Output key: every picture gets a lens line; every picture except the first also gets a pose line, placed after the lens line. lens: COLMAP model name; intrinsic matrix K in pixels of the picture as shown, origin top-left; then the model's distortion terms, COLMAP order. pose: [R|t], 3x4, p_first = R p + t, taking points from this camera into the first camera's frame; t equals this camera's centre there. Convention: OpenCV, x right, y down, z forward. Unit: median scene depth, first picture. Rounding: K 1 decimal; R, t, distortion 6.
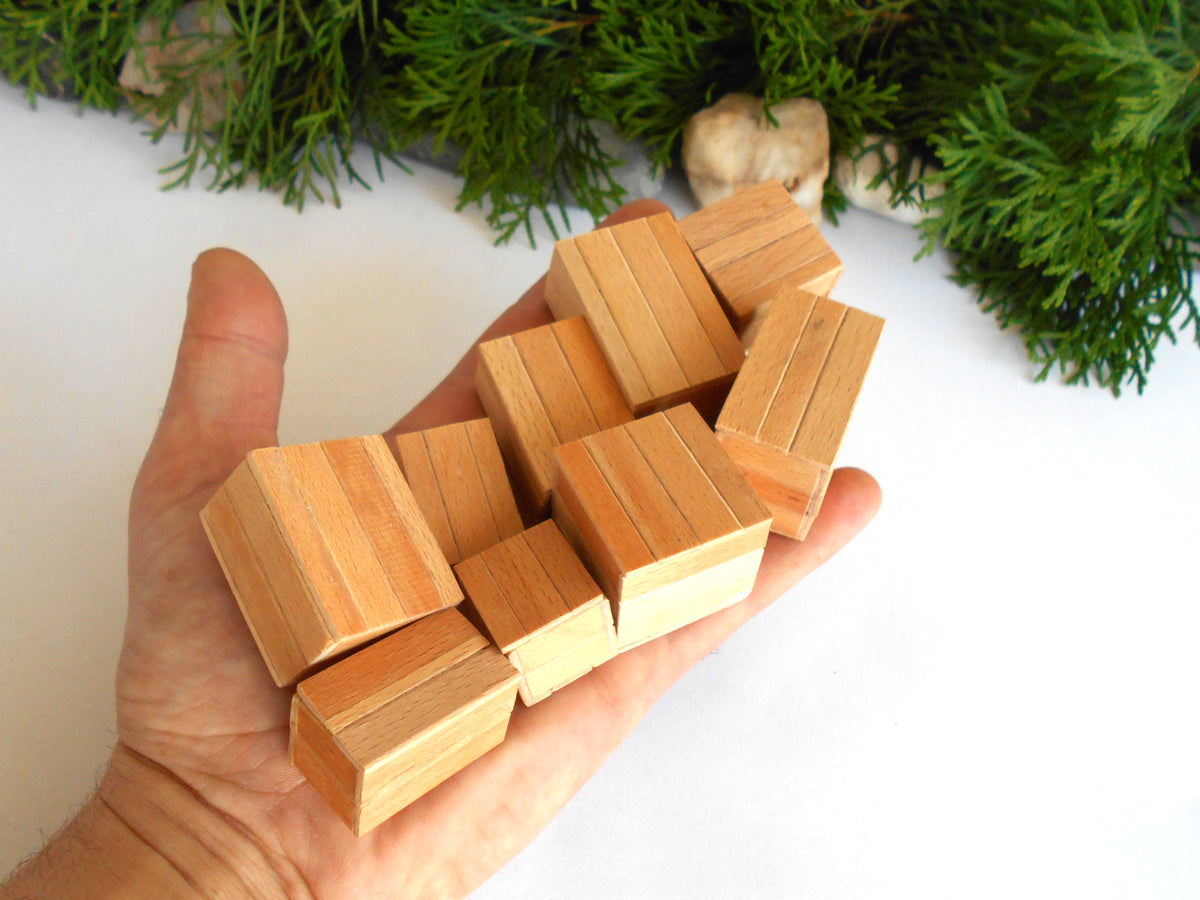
lens RADIAL K [[1044.0, 0, 609.7], [0, 1044.0, 446.3], [0, 0, 1]] dist [-0.015143, 0.015369]
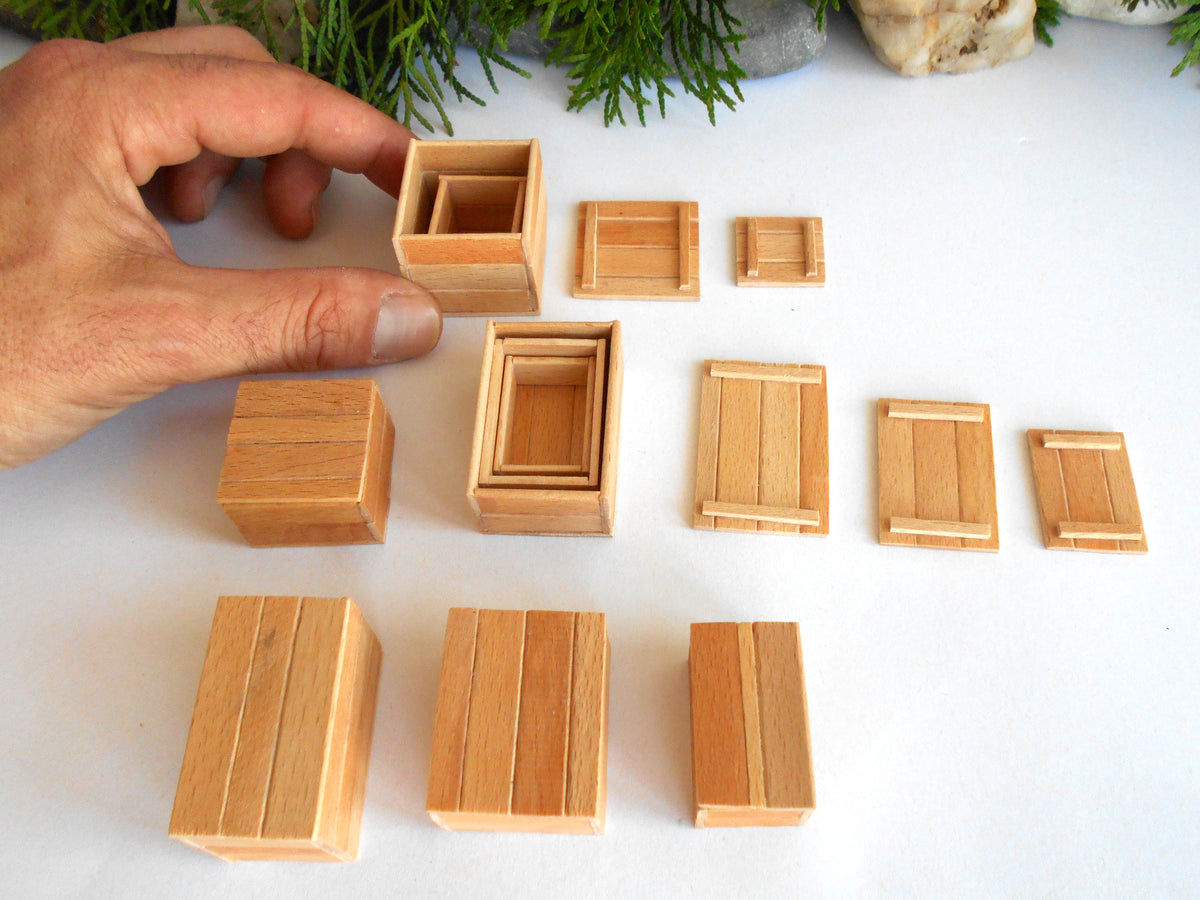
lens RADIAL K [[1044.0, 0, 617.9], [0, 1044.0, 444.4], [0, 0, 1]] dist [-0.015143, 0.015369]
pose [[0.983380, -0.143510, -0.111211, -0.070043], [0.157508, 0.979000, 0.129421, -0.071523], [0.090303, -0.144787, 0.985334, 0.144753]]
